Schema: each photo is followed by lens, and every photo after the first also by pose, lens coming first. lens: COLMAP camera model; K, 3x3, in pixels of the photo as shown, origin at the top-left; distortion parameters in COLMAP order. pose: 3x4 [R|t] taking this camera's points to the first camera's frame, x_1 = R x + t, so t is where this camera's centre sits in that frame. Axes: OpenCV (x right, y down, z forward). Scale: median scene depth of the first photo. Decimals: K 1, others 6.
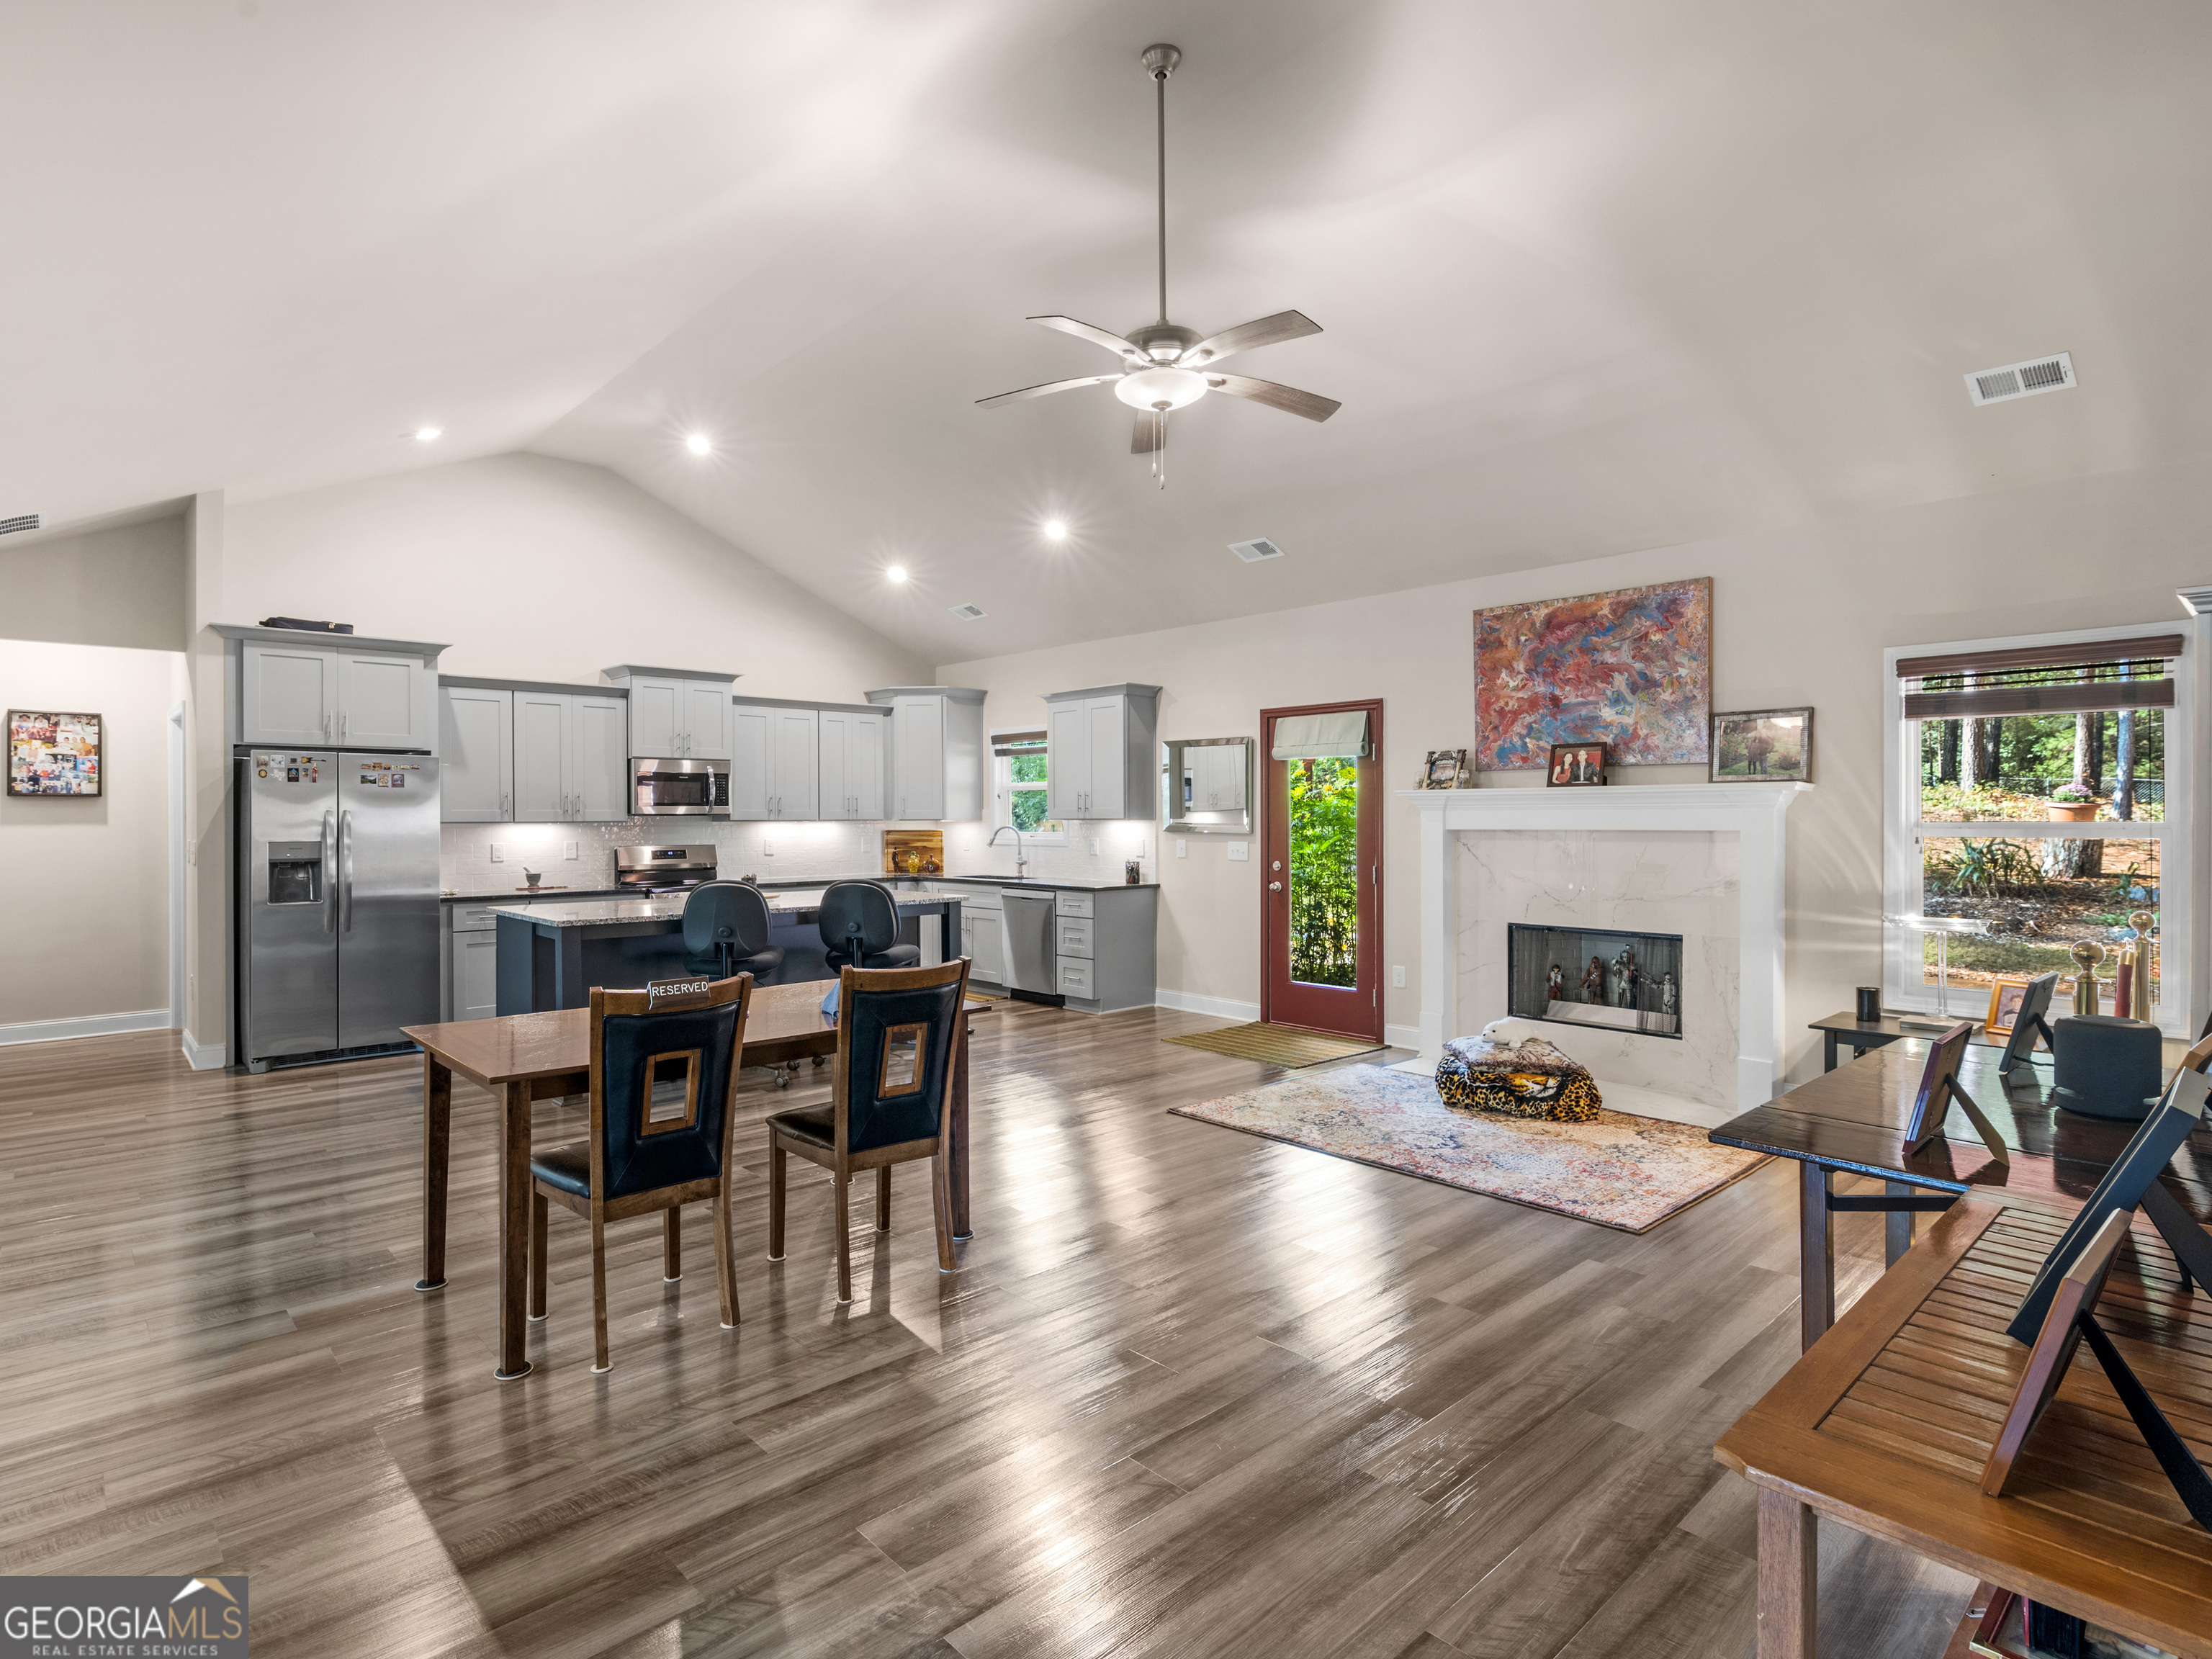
lens RADIAL K [[1150.6, 0, 1070.0], [0, 1150.6, 815.7], [0, 0, 1]] dist [0.001845, 0.000269]
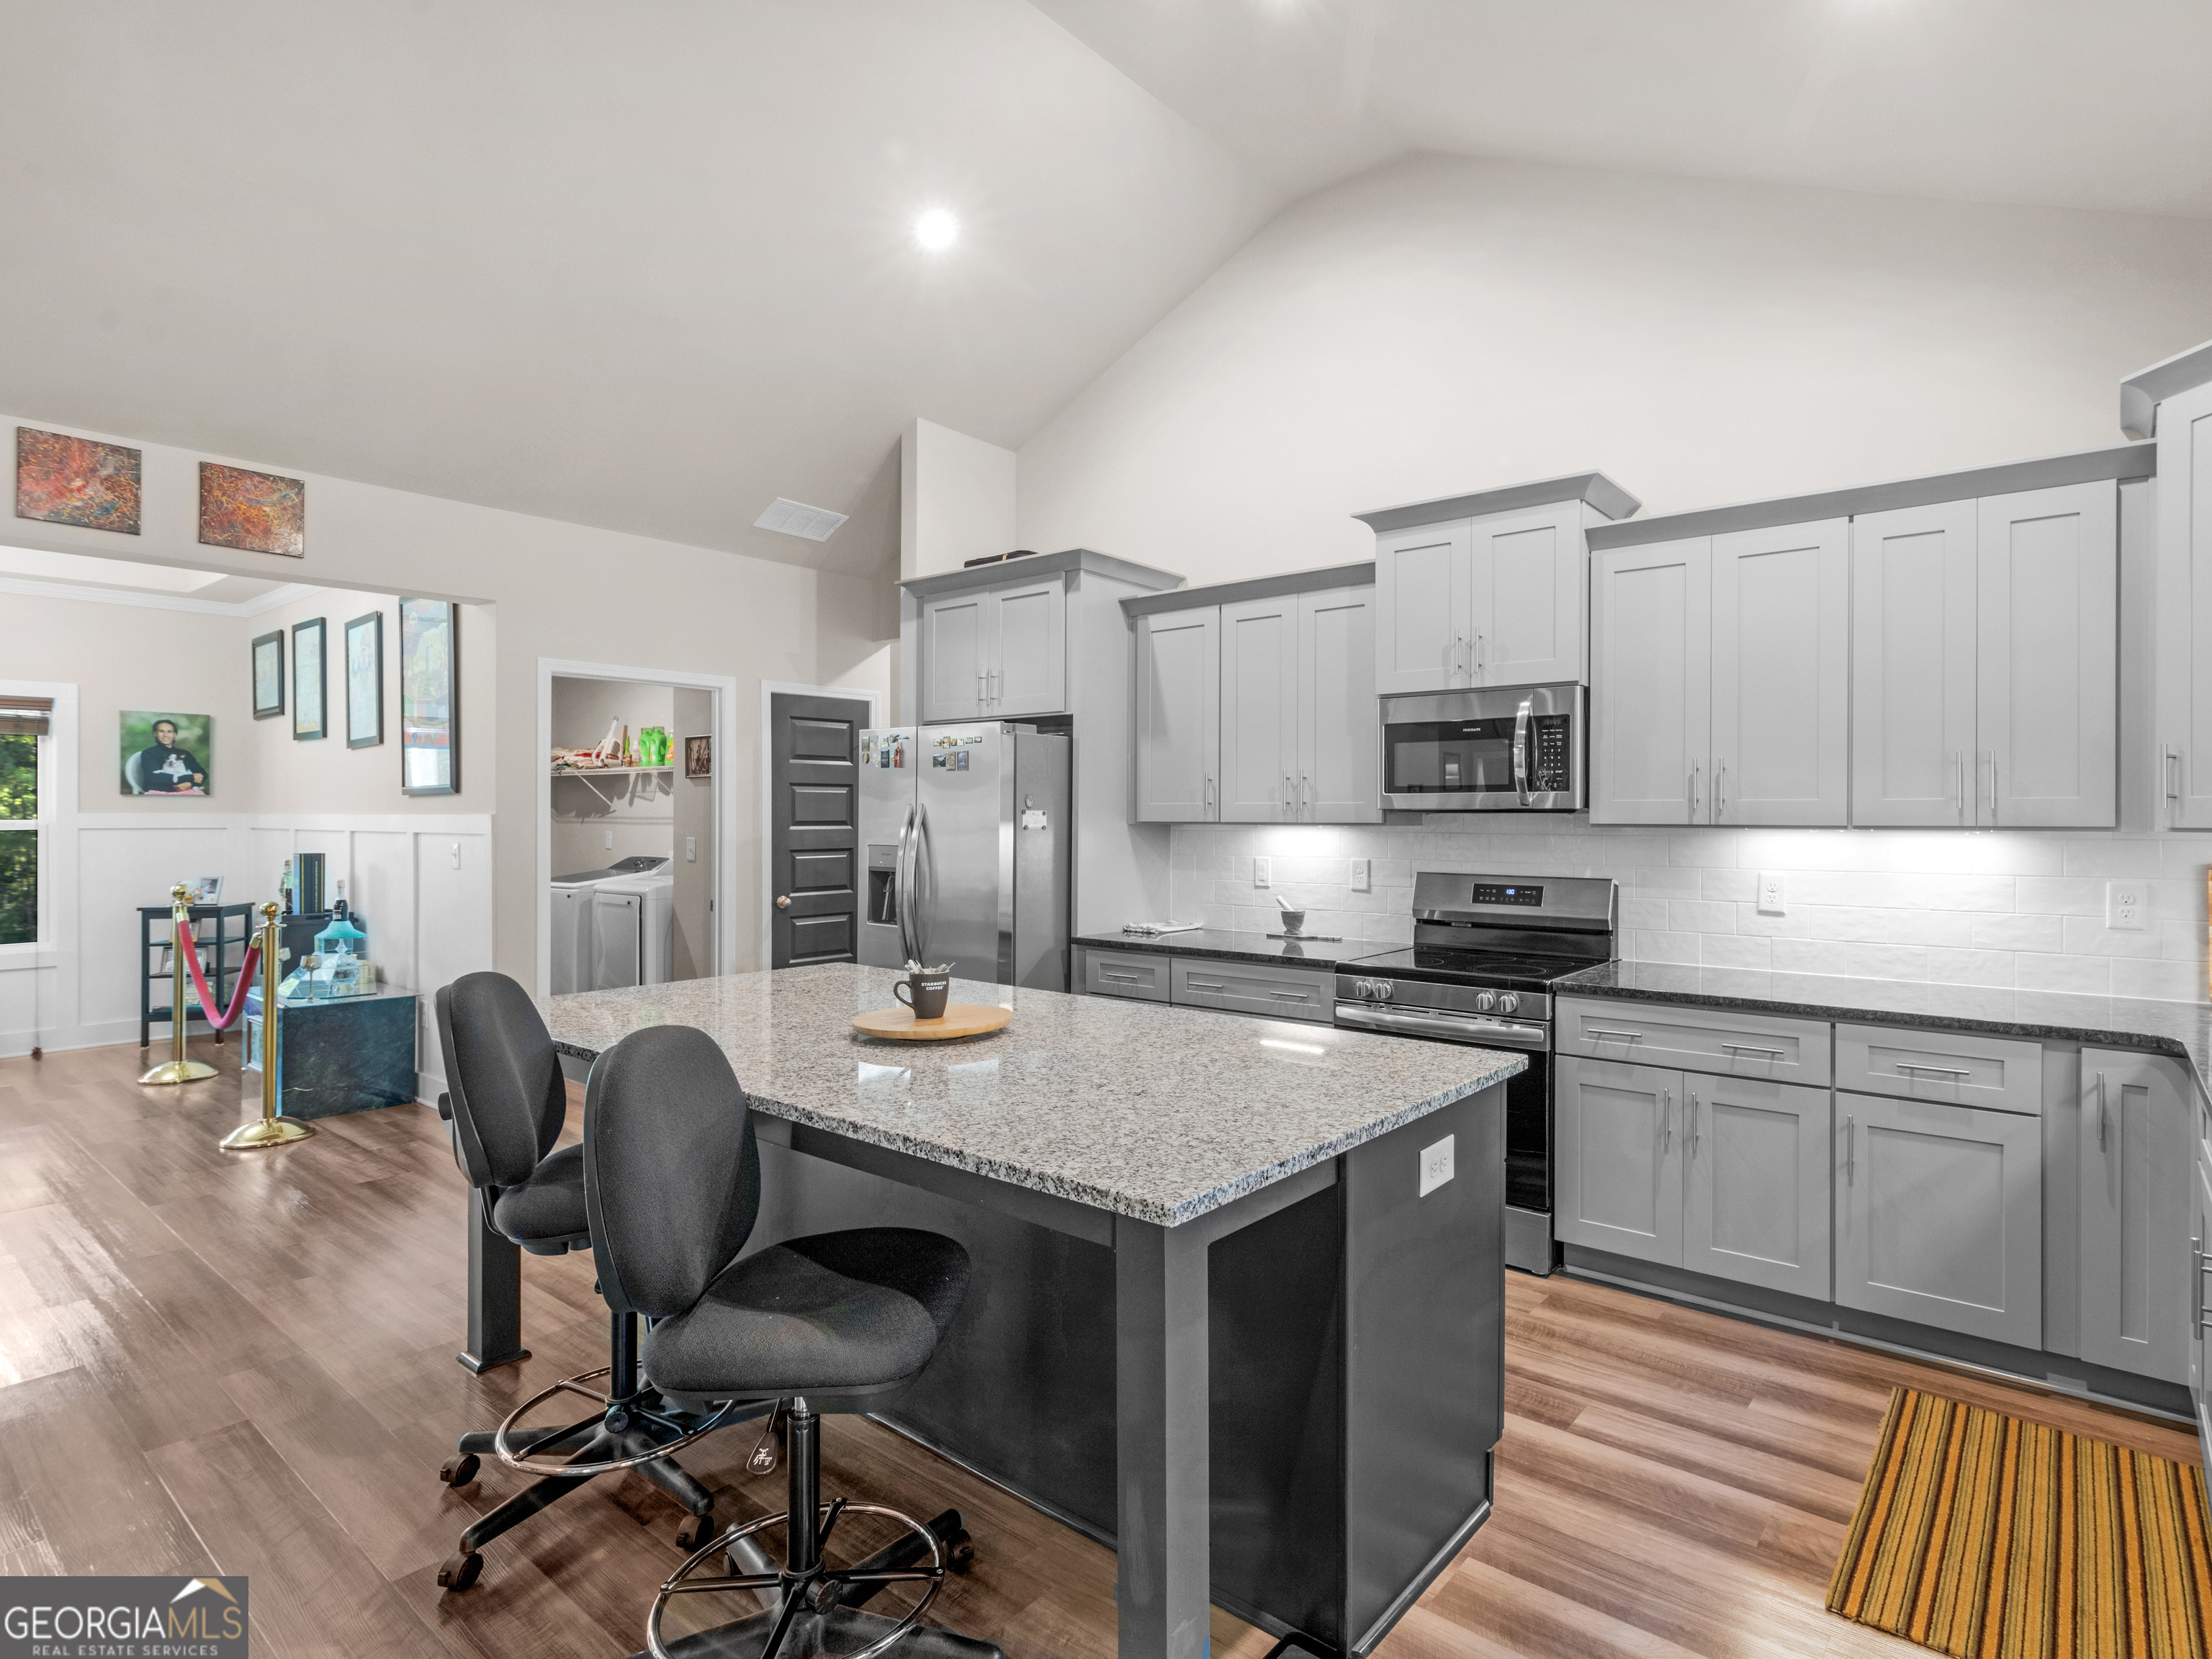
lens RADIAL K [[1145.8, 0, 1289.5], [0, 1145.8, 818.0], [0, 0, 1]] dist [0.000714, 0.001297]
pose [[0.202500, 0.005395, -0.979267, 0.130781], [-0.001926, 0.999985, 0.005111, -0.000454], [0.979280, 0.000851, 0.202507, 1.086756]]
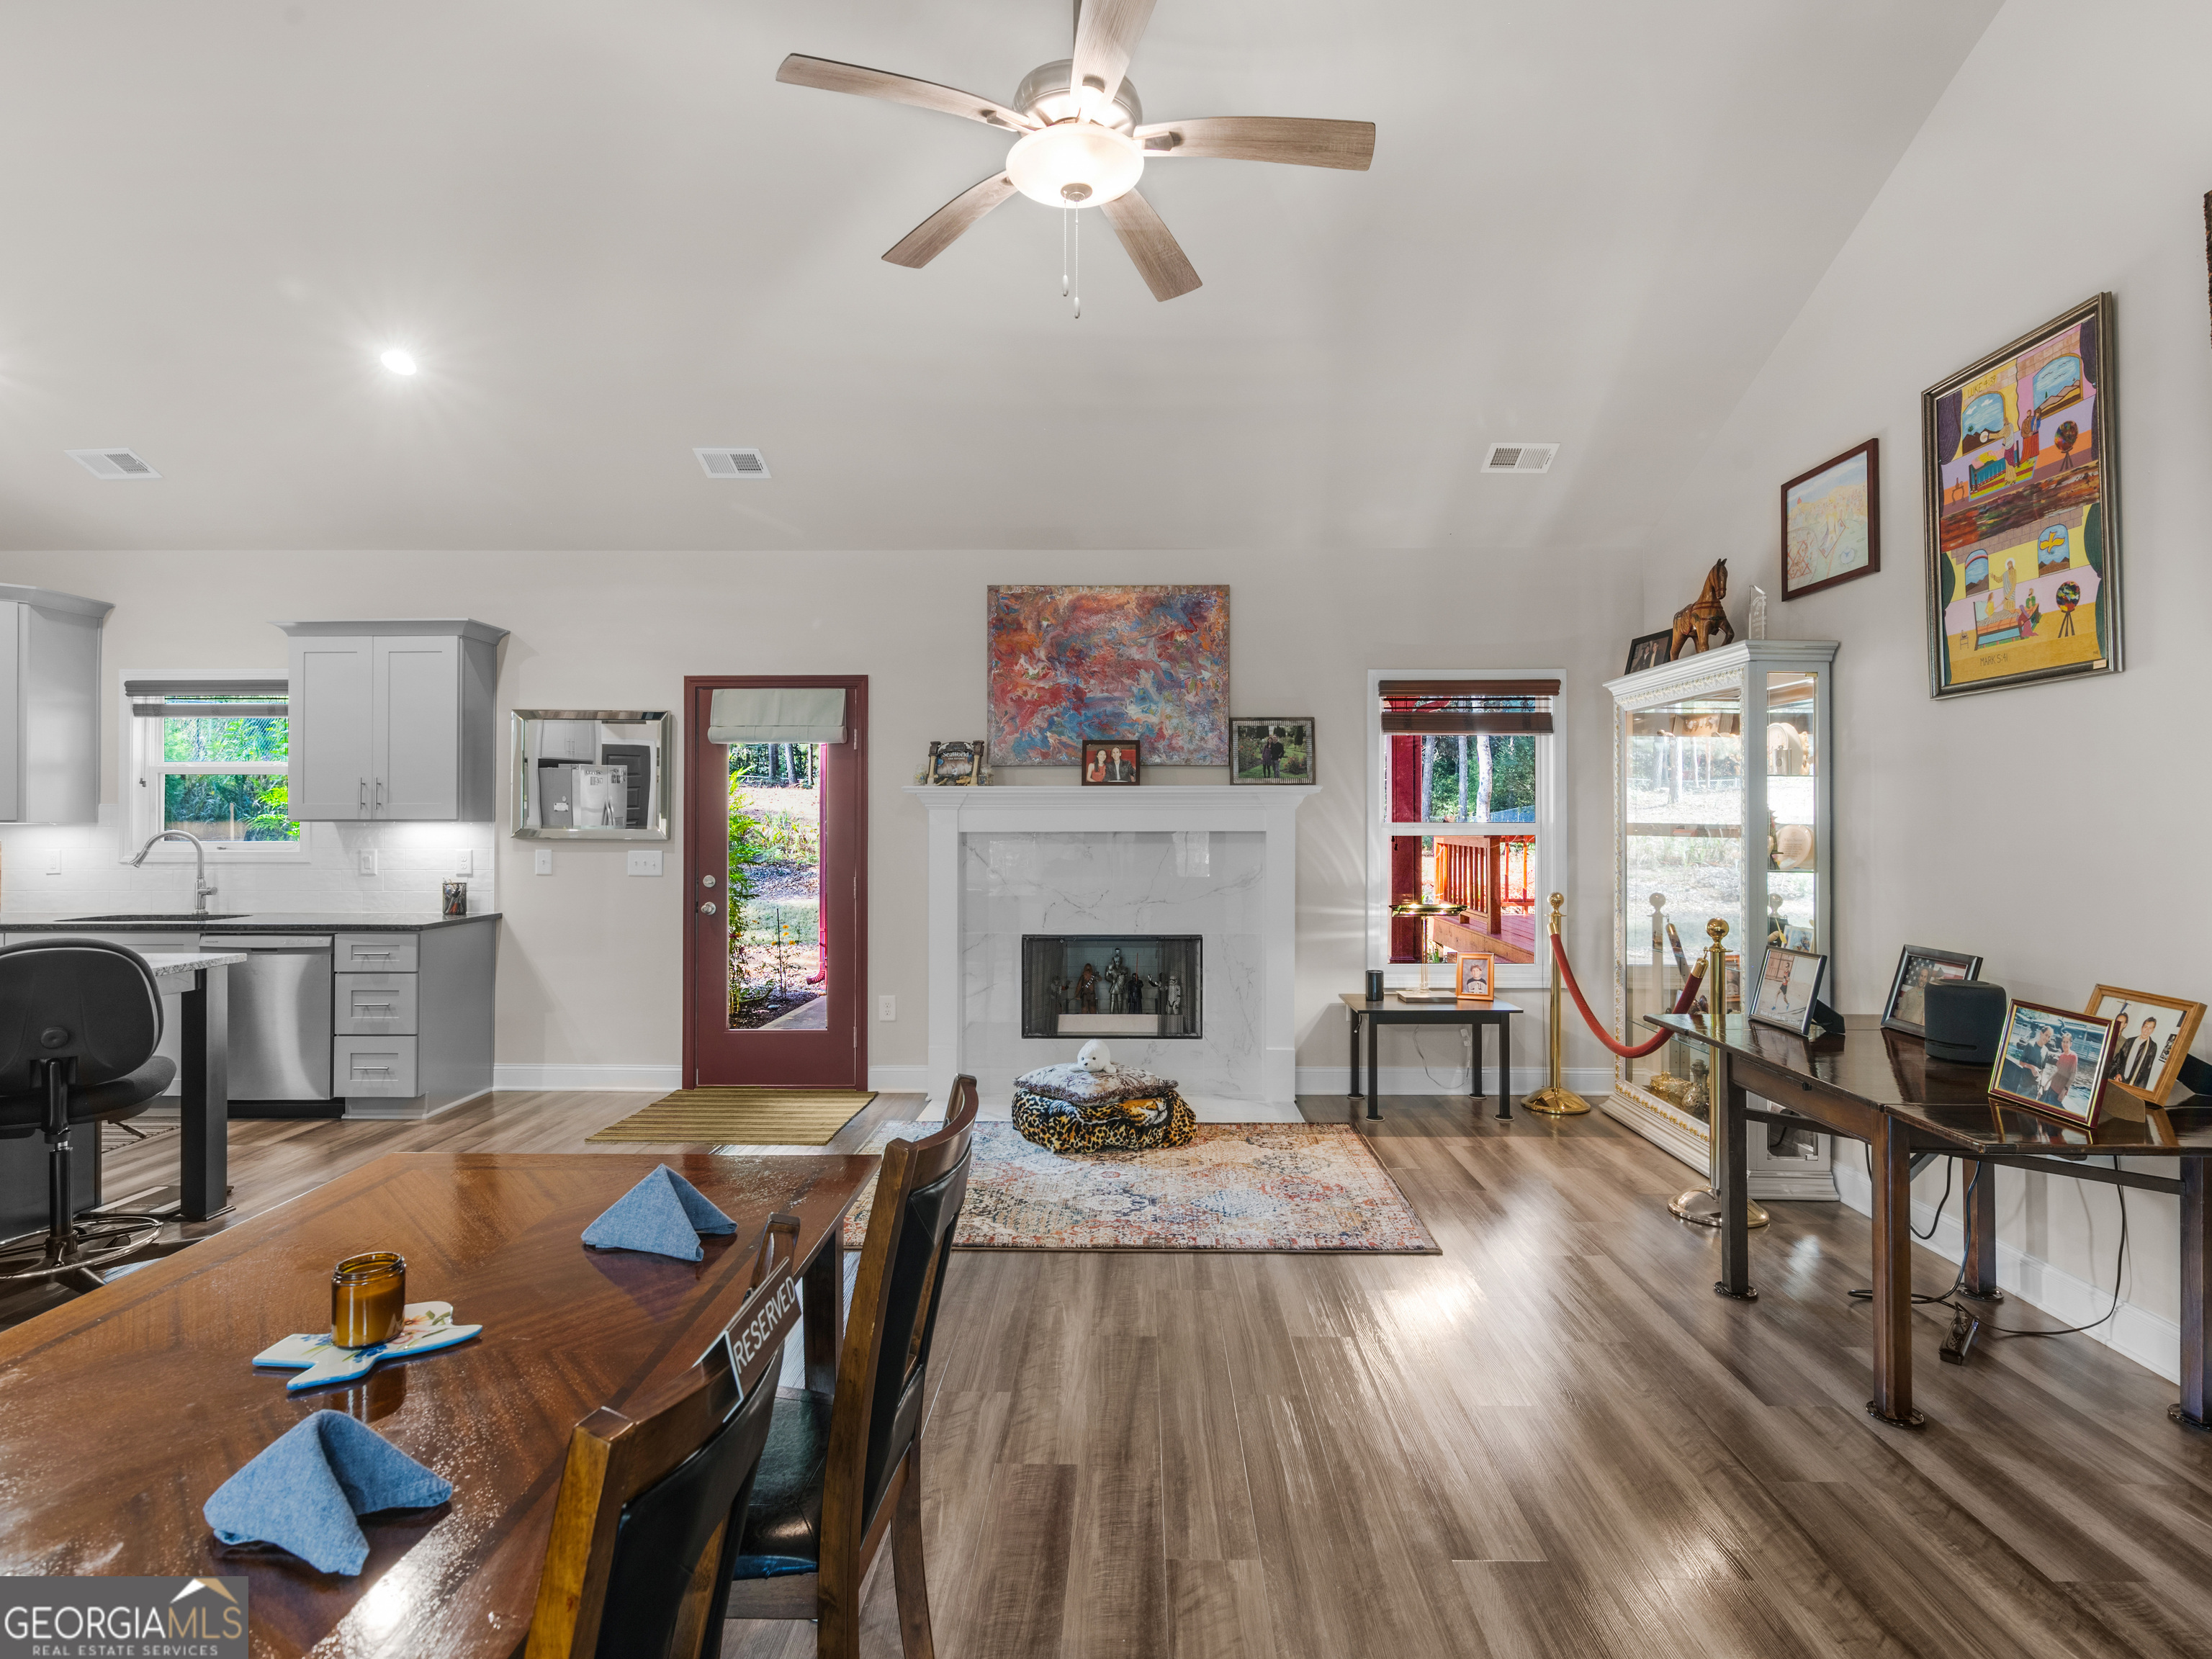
lens RADIAL K [[1158.4, 0, 1126.0], [0, 1158.4, 805.9], [0, 0, 1]] dist [0.001141, 0.000201]
pose [[0.681395, 0.011193, 0.731830, -0.233357], [-0.002026, 0.999908, -0.013406, 0.003790], [-0.731913, 0.007653, 0.681355, 0.319724]]
